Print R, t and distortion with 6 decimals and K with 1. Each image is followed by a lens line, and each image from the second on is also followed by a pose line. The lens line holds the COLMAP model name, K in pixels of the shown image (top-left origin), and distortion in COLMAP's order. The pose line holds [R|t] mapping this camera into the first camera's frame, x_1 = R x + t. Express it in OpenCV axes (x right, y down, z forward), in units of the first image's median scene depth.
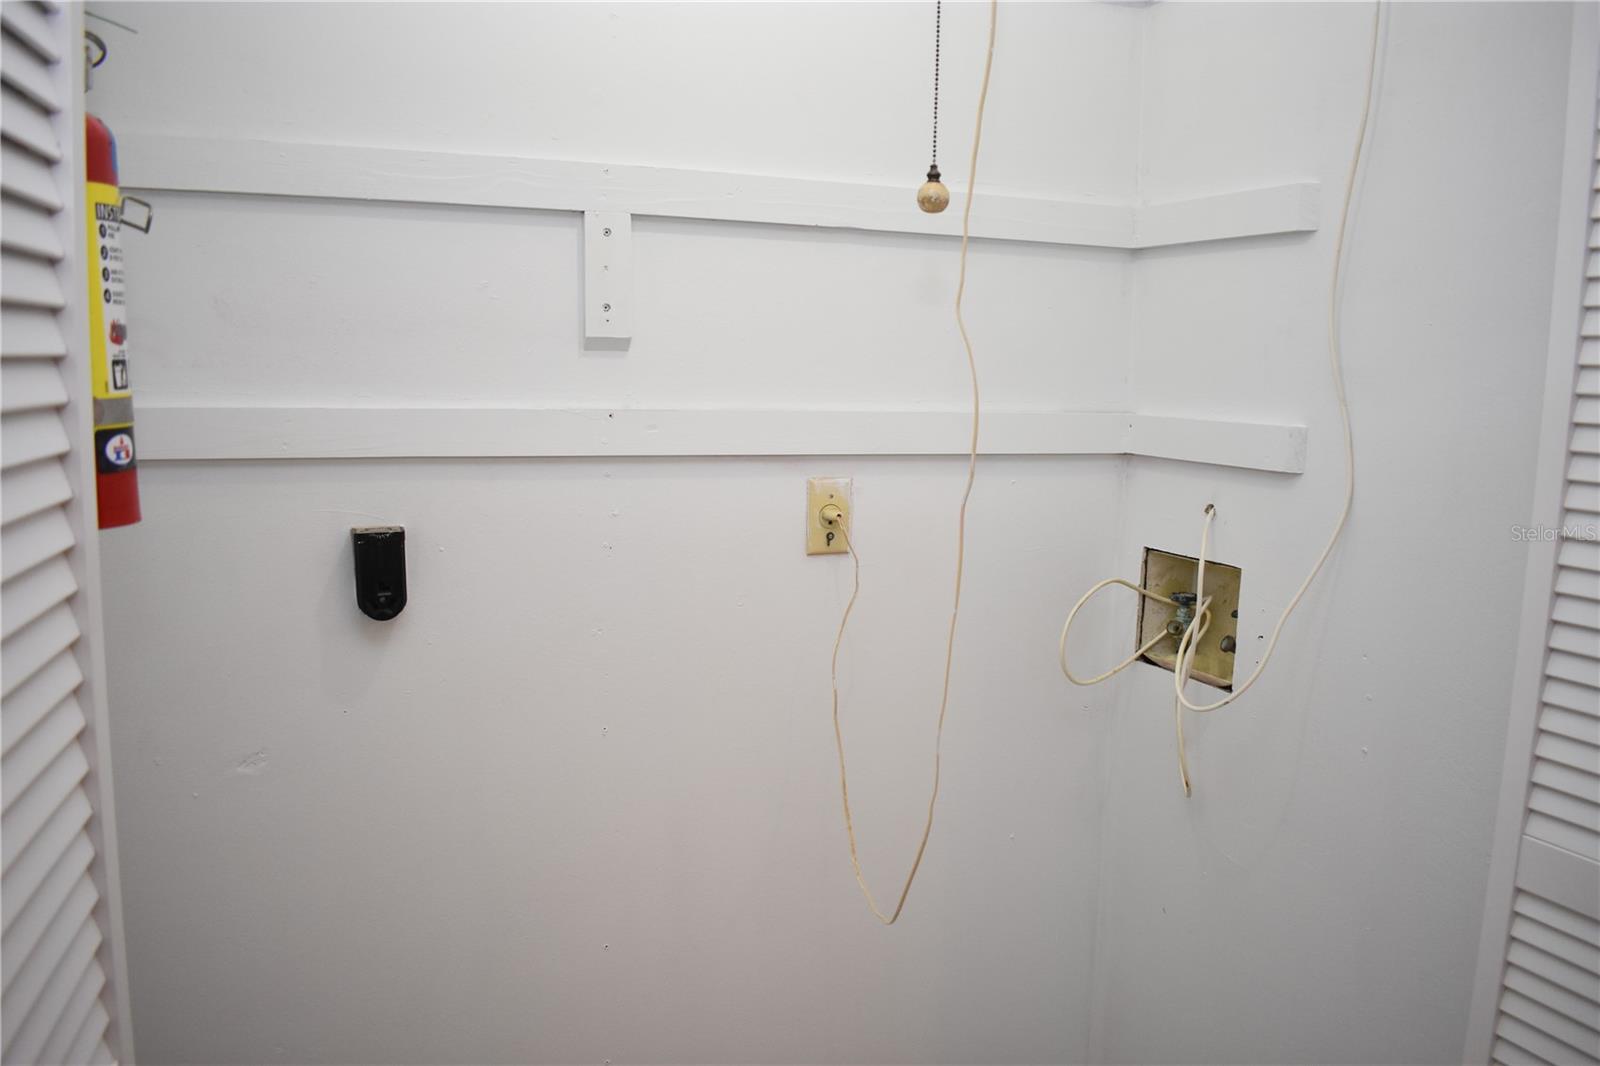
lens RADIAL K [[1298.2, 0, 806.0], [0, 1298.2, 507.8], [0, 0, 1]] dist [-0.000231, -0.005251]
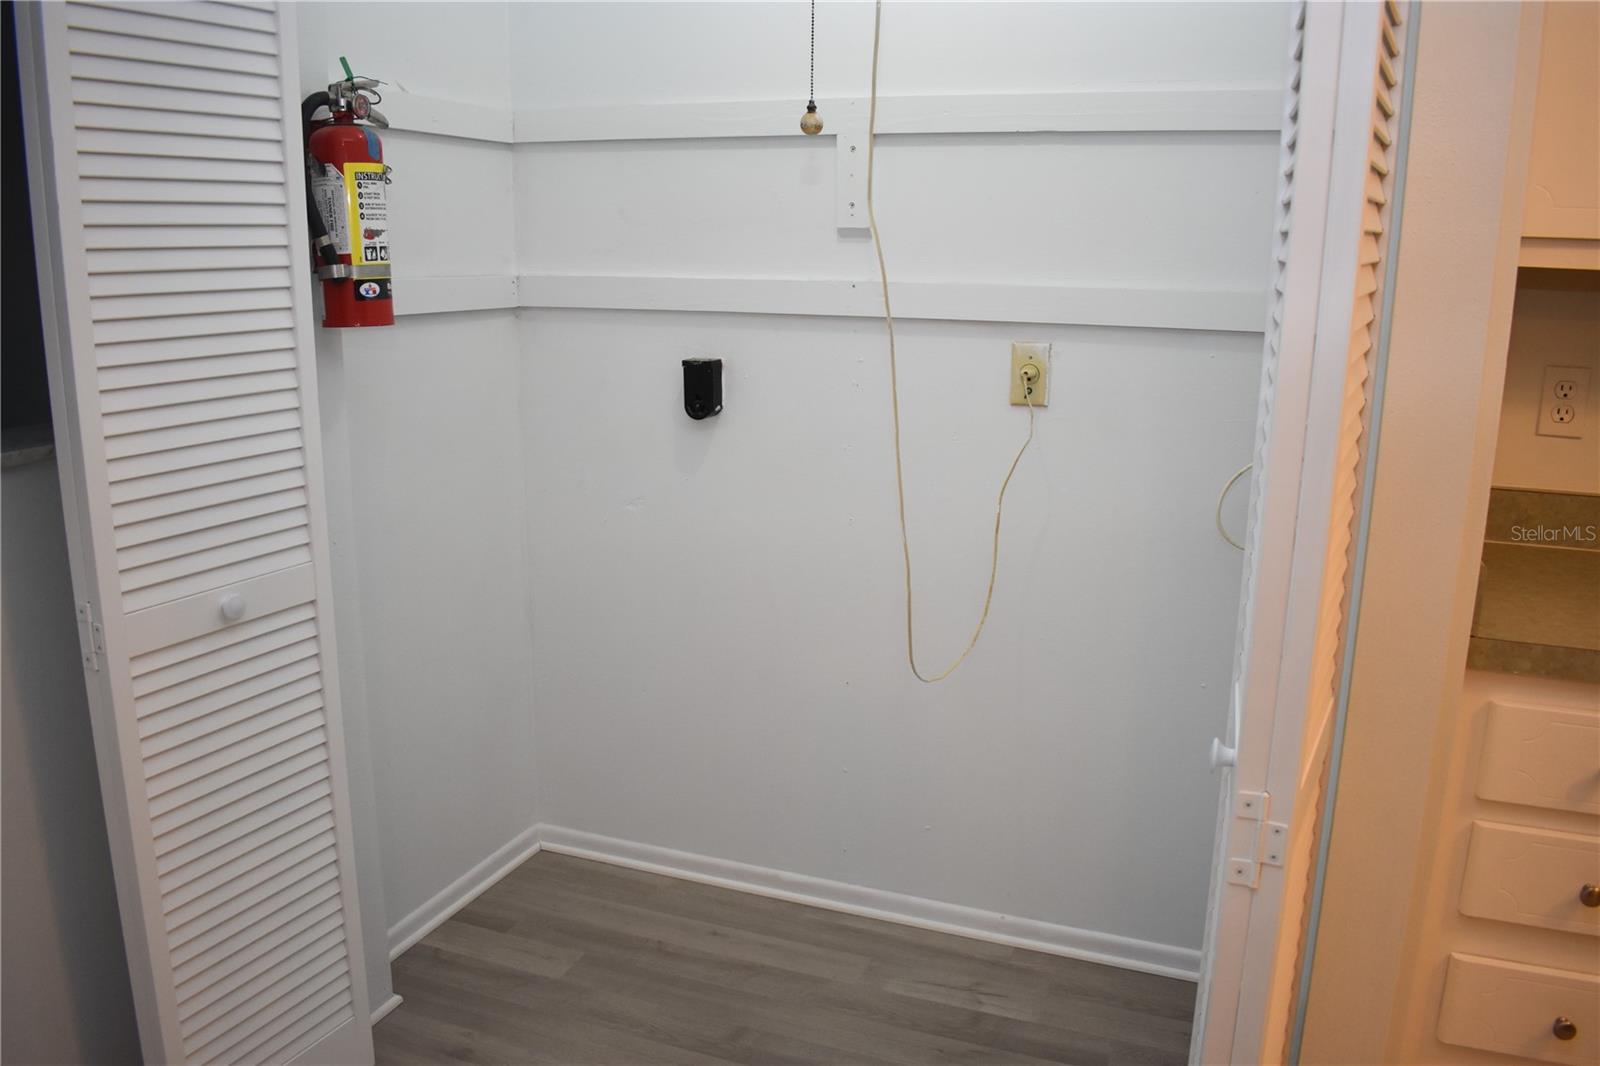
lens RADIAL K [[1298.2, 0, 806.0], [0, 1298.2, 507.8], [0, 0, 1]] dist [-0.000231, -0.005251]
pose [[0.712134, 0.128125, -0.690252, 0.786868], [-0.071416, 0.991326, 0.110331, 0.012275], [0.698401, -0.029276, 0.715107, -0.013111]]
